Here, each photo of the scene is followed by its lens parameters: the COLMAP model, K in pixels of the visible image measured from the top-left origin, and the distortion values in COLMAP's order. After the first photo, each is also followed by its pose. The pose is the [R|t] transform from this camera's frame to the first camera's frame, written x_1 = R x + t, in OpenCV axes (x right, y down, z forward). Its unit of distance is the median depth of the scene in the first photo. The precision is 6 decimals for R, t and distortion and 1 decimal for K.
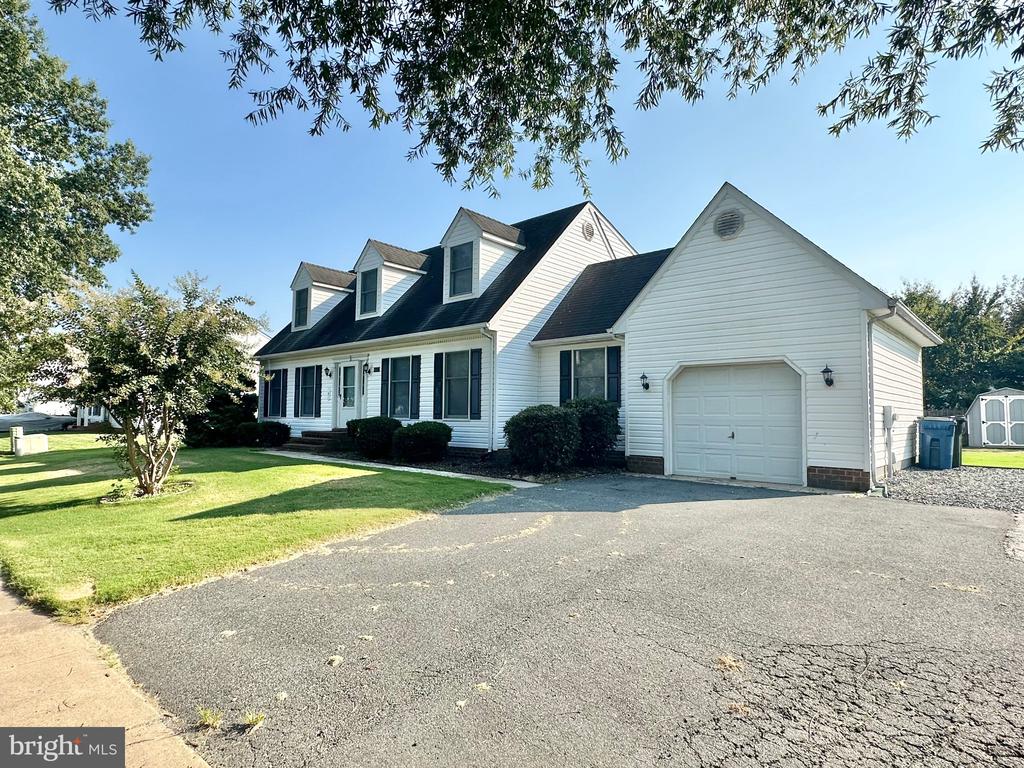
lens RADIAL K [[569.3, 0, 513.8], [0, 569.3, 382.8], [0, 0, 1]] dist [-0.001077, 0.000934]
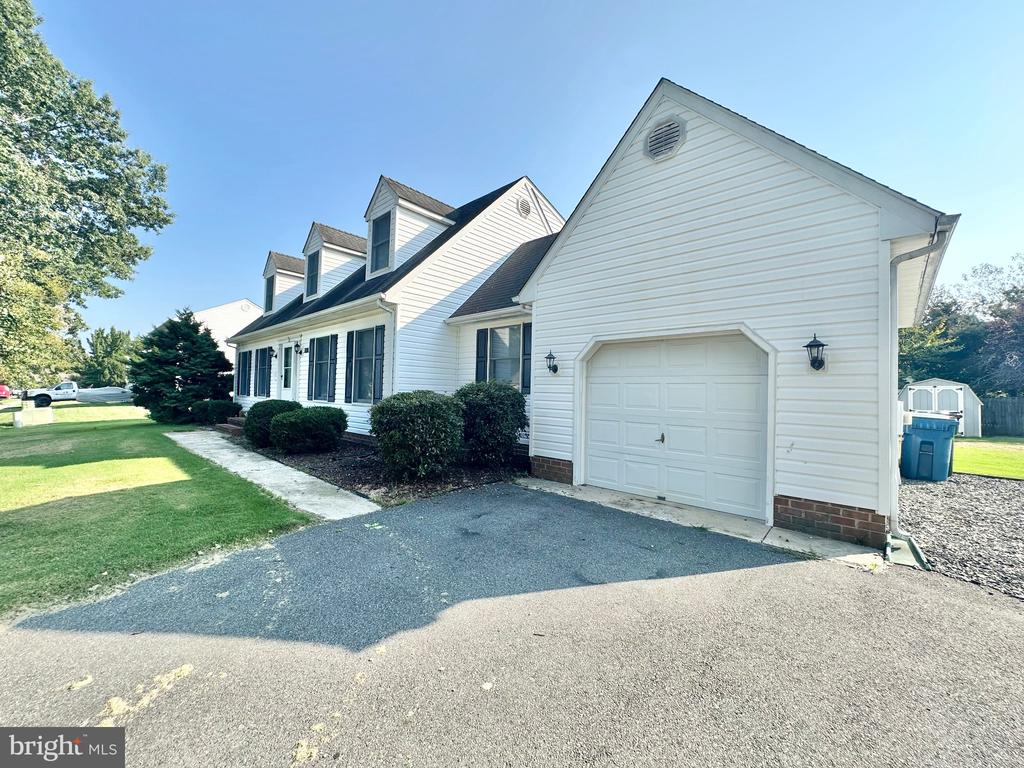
lens RADIAL K [[412.3, 0, 509.3], [0, 412.3, 383.8], [0, 0, 1]] dist [-0.006744, 0.001414]
pose [[0.999659, 0.014730, -0.021556, 0.134589], [-0.014004, 0.999343, 0.033426, 0.006330], [0.022034, -0.033113, 0.999209, 0.319659]]
